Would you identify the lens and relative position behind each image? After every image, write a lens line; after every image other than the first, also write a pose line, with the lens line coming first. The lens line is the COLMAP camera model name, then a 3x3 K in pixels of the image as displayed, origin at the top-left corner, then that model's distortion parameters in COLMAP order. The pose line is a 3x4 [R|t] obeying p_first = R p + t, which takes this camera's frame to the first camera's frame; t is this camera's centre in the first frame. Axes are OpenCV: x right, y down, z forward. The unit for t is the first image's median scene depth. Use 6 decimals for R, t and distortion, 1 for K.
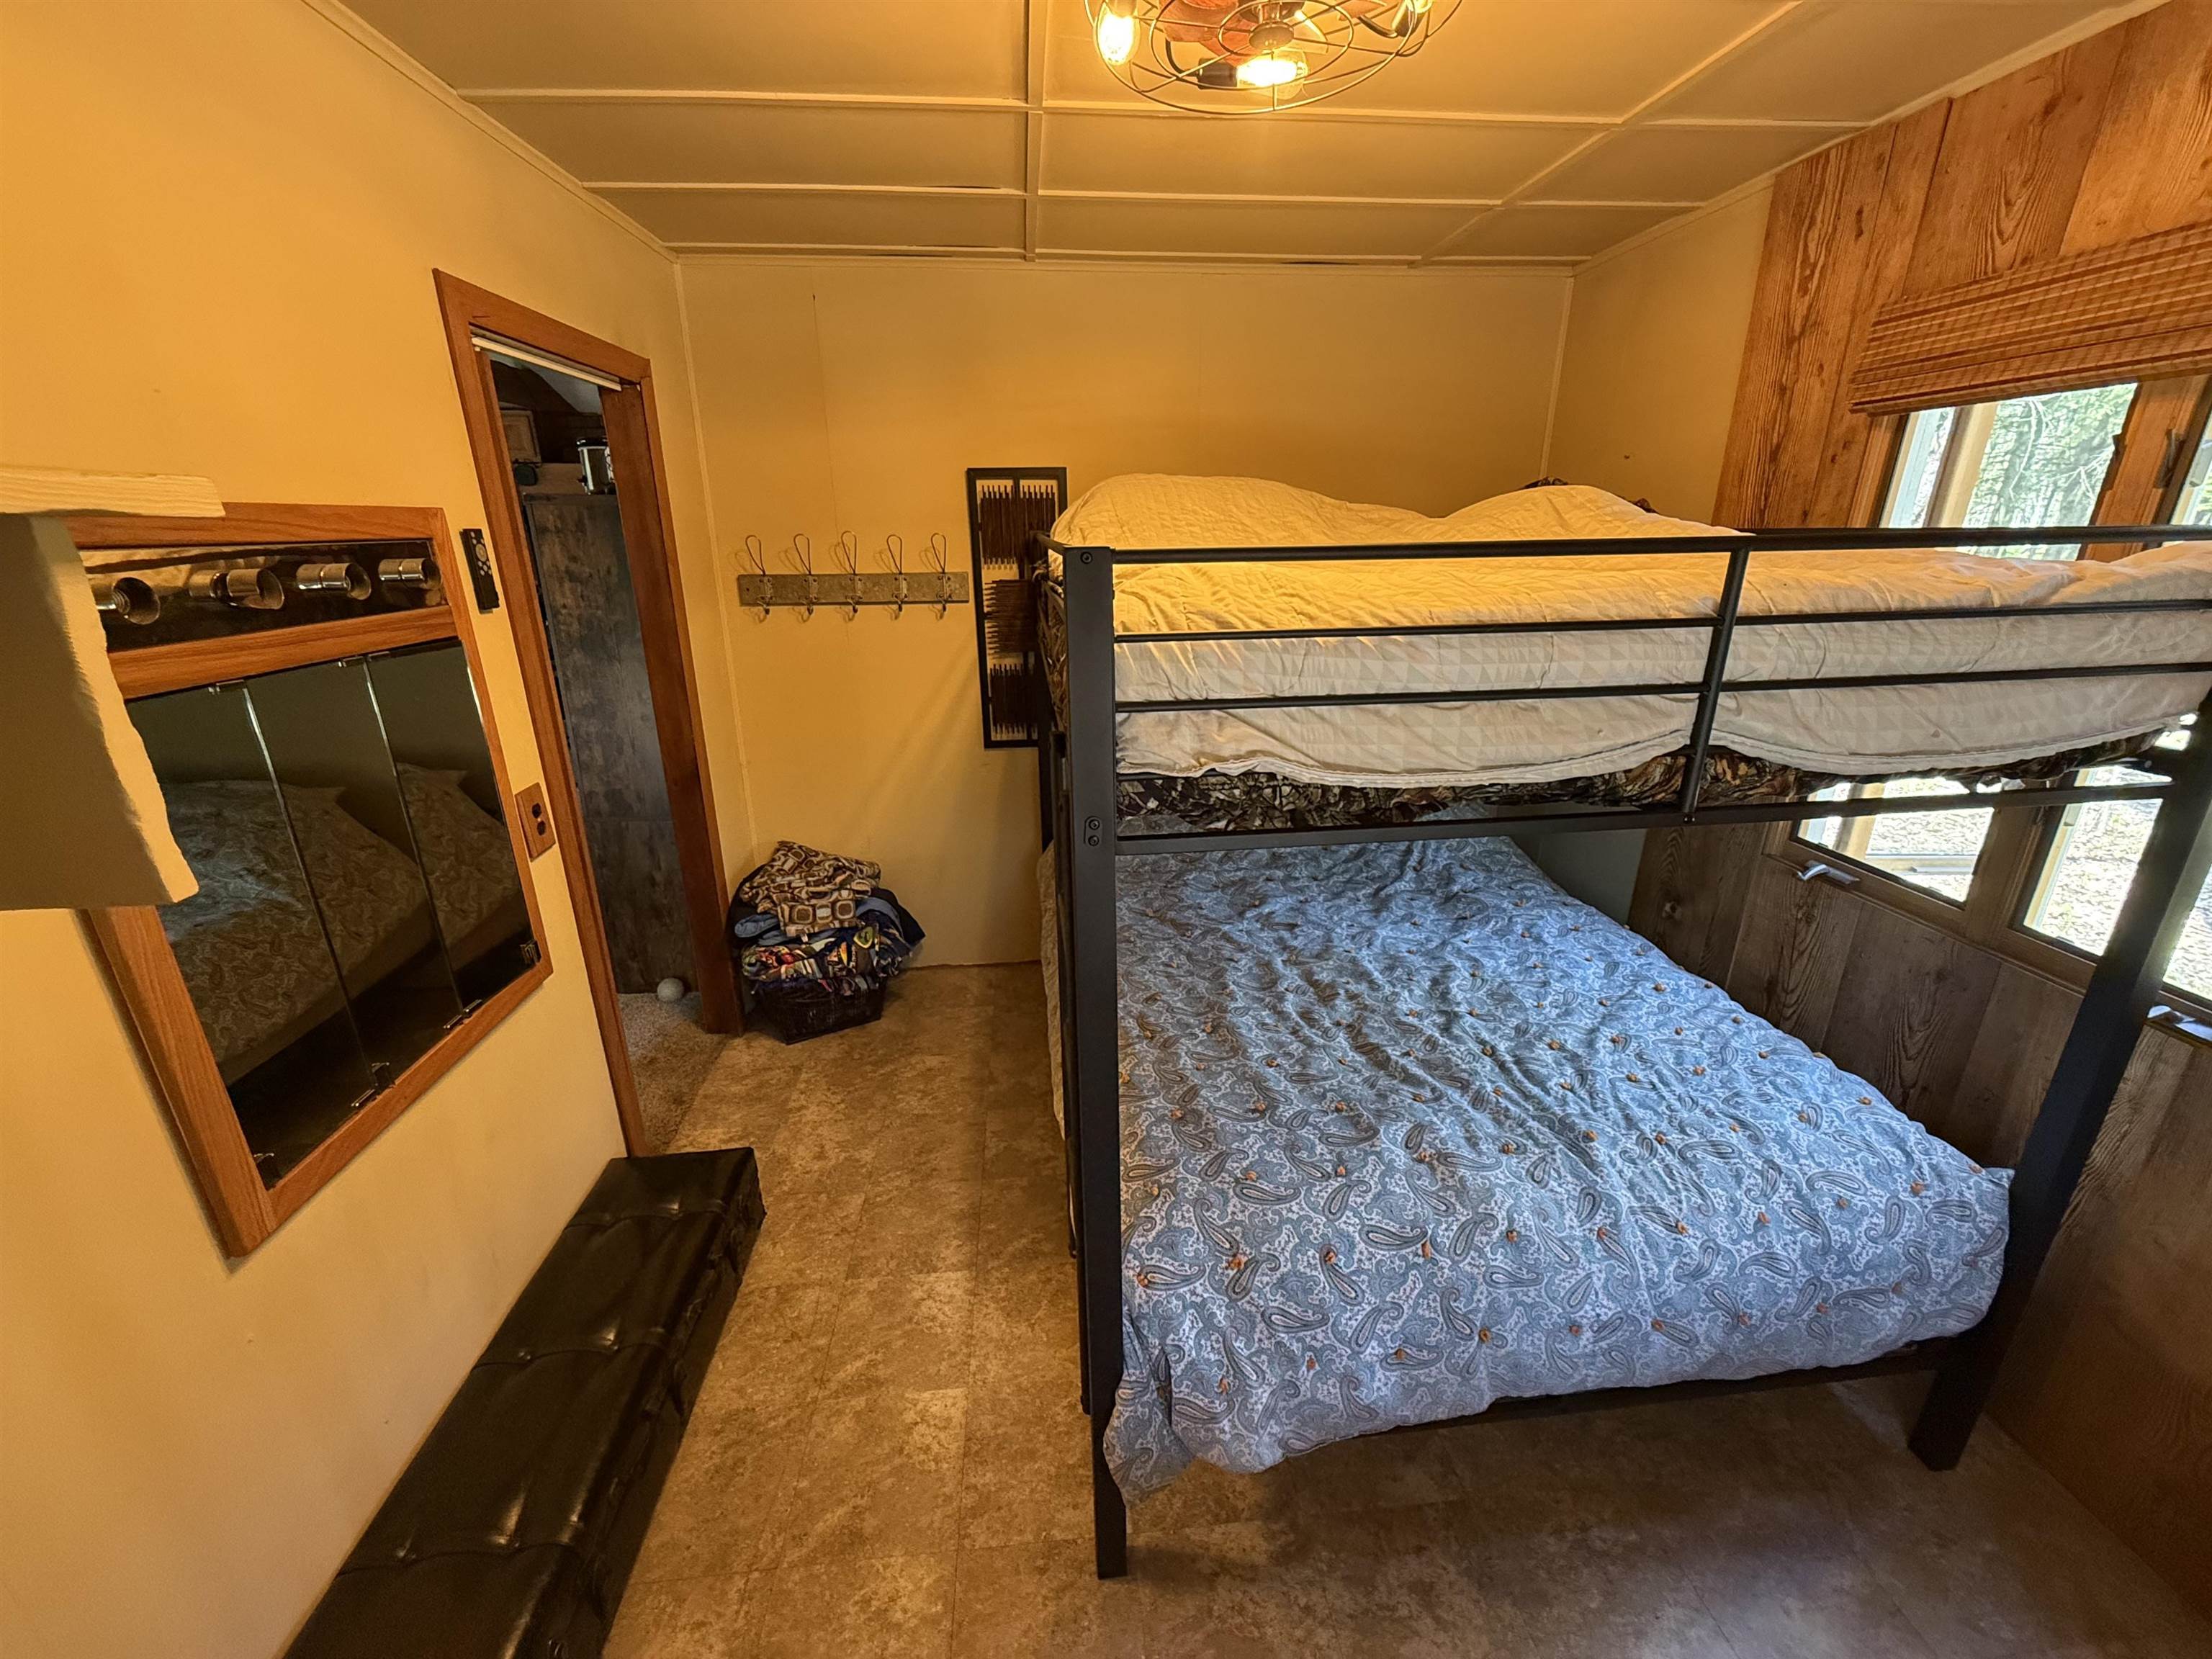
lens RADIAL K [[890.2, 0, 1106.0], [0, 890.2, 829.5], [0, 0, 1]] dist [-0.002004, -0.000787]
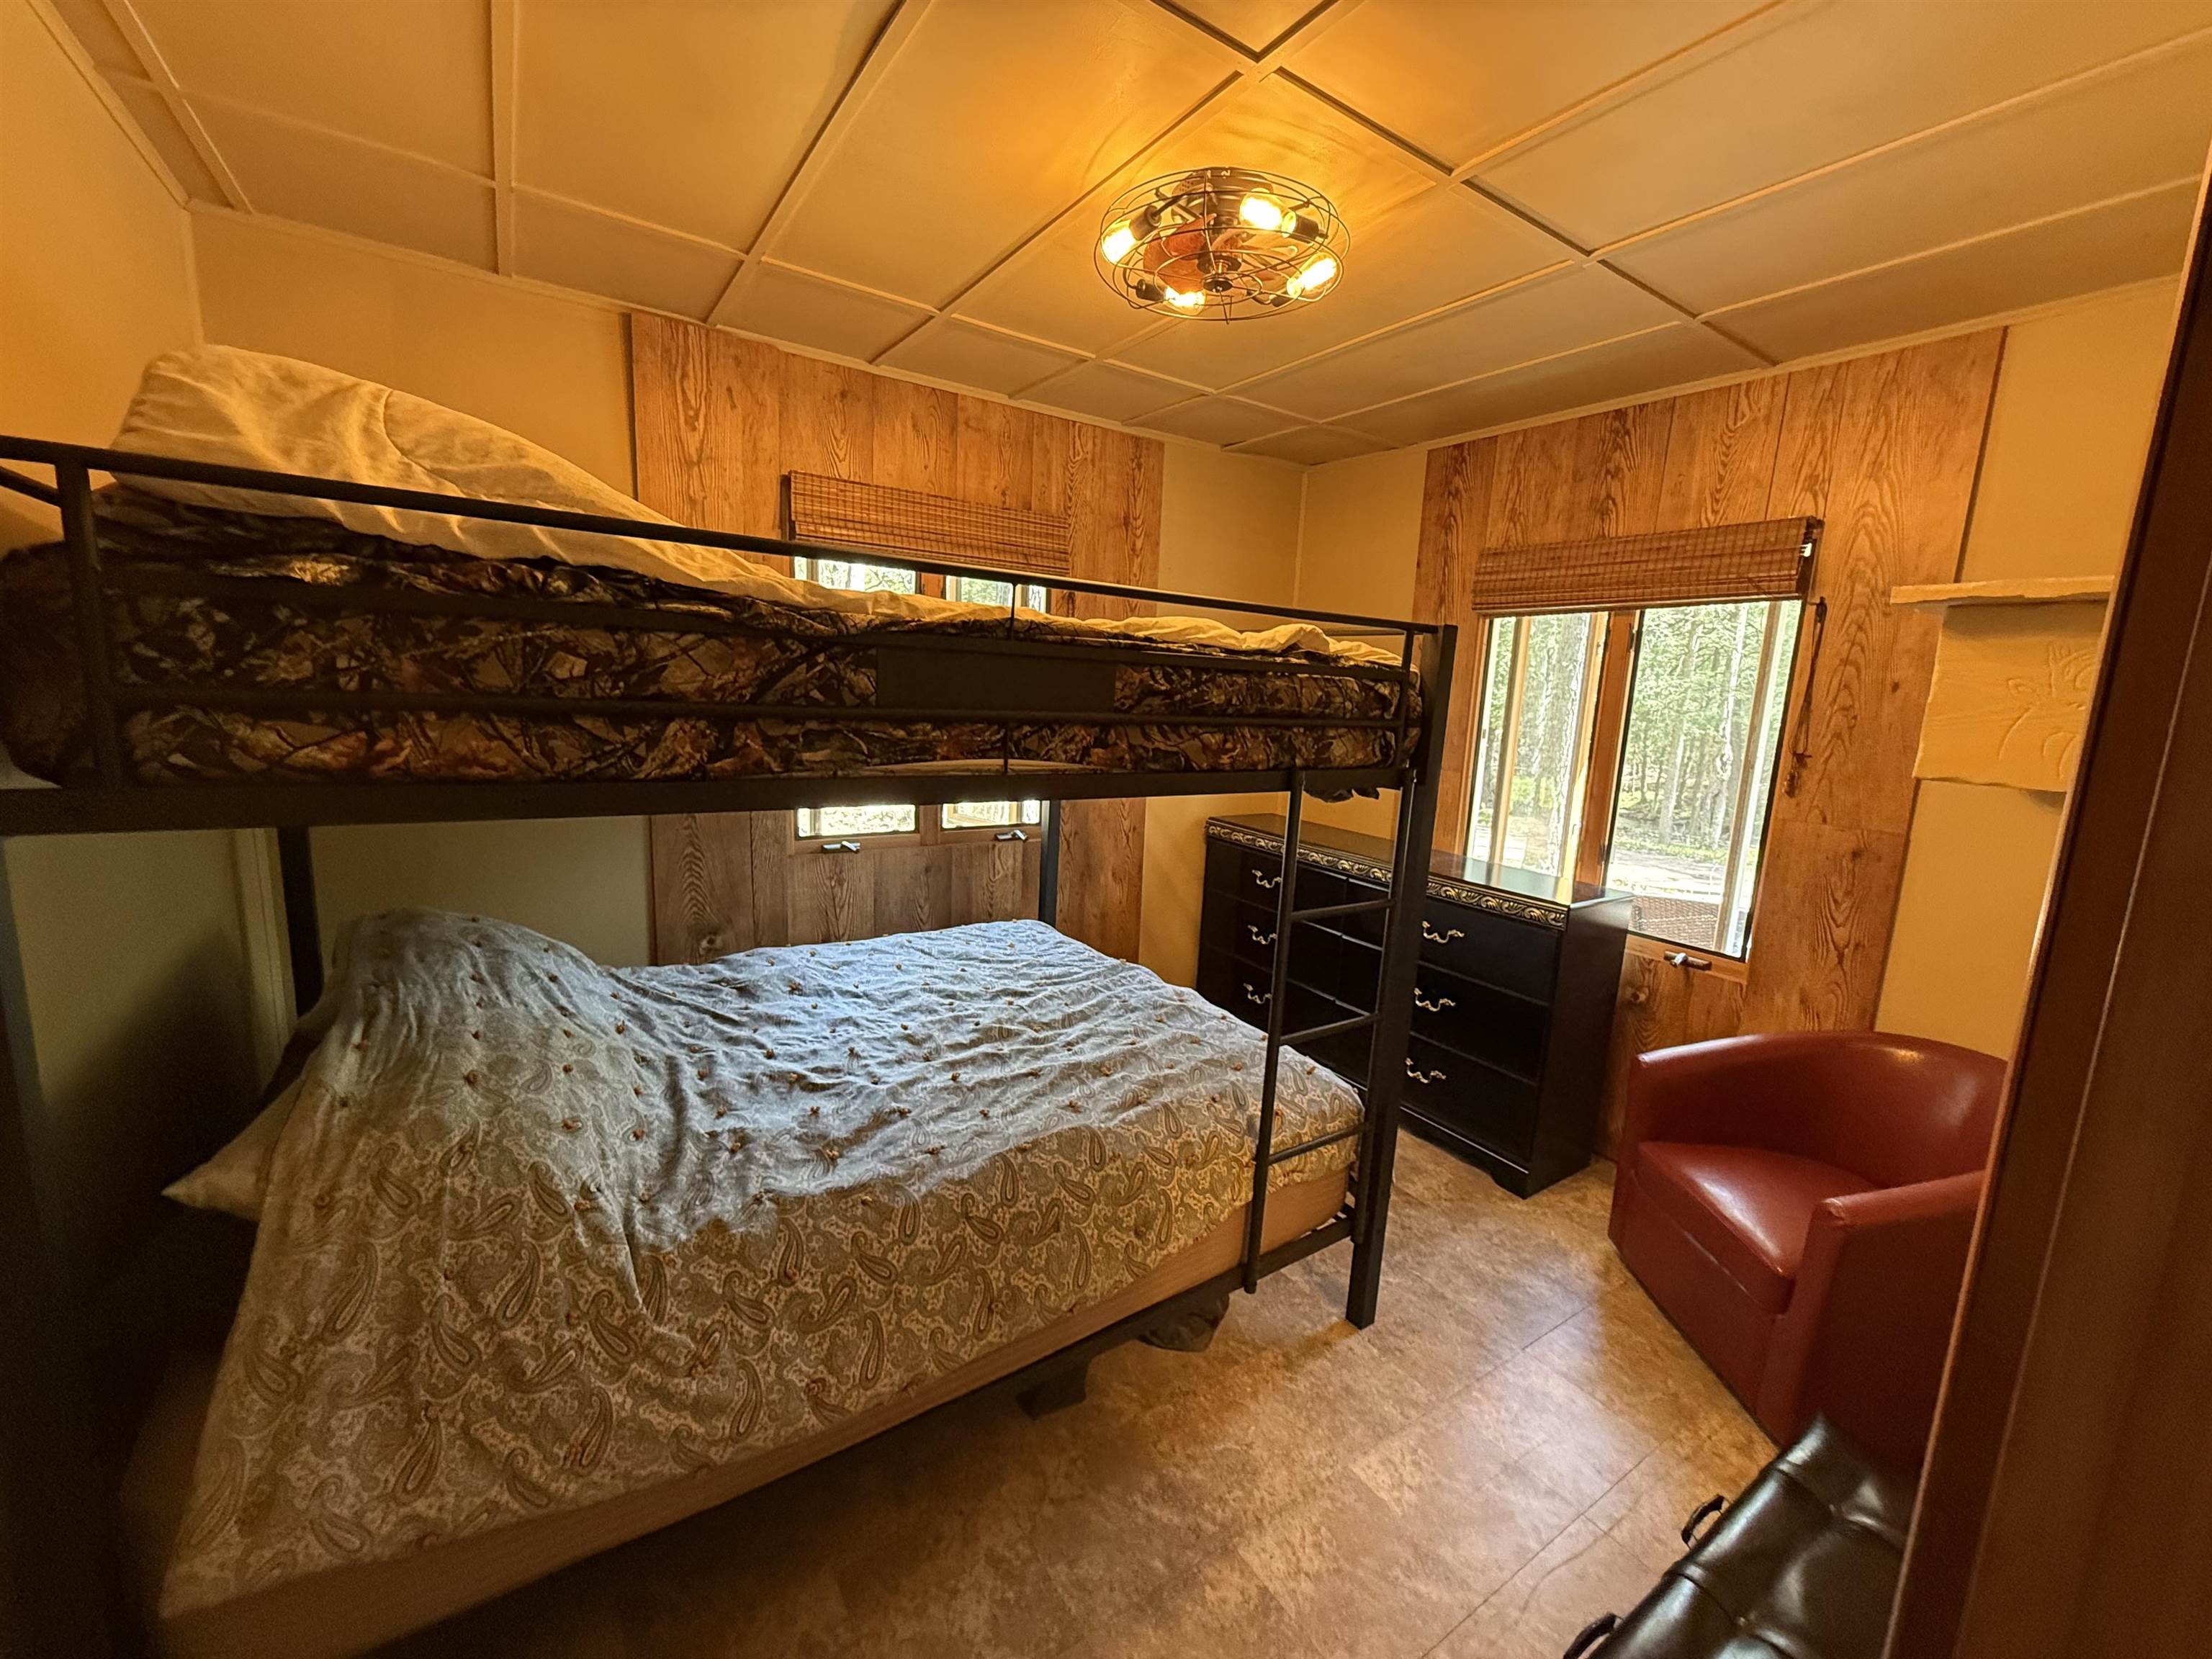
lens RADIAL K [[890.2, 0, 1106.0], [0, 890.2, 829.5], [0, 0, 1]] dist [-0.002004, -0.000787]
pose [[-0.487303, -0.153619, 0.859614, -0.718949], [0.240478, 0.922732, 0.301222, -0.342012], [-0.839468, 0.353505, -0.412708, 1.318459]]
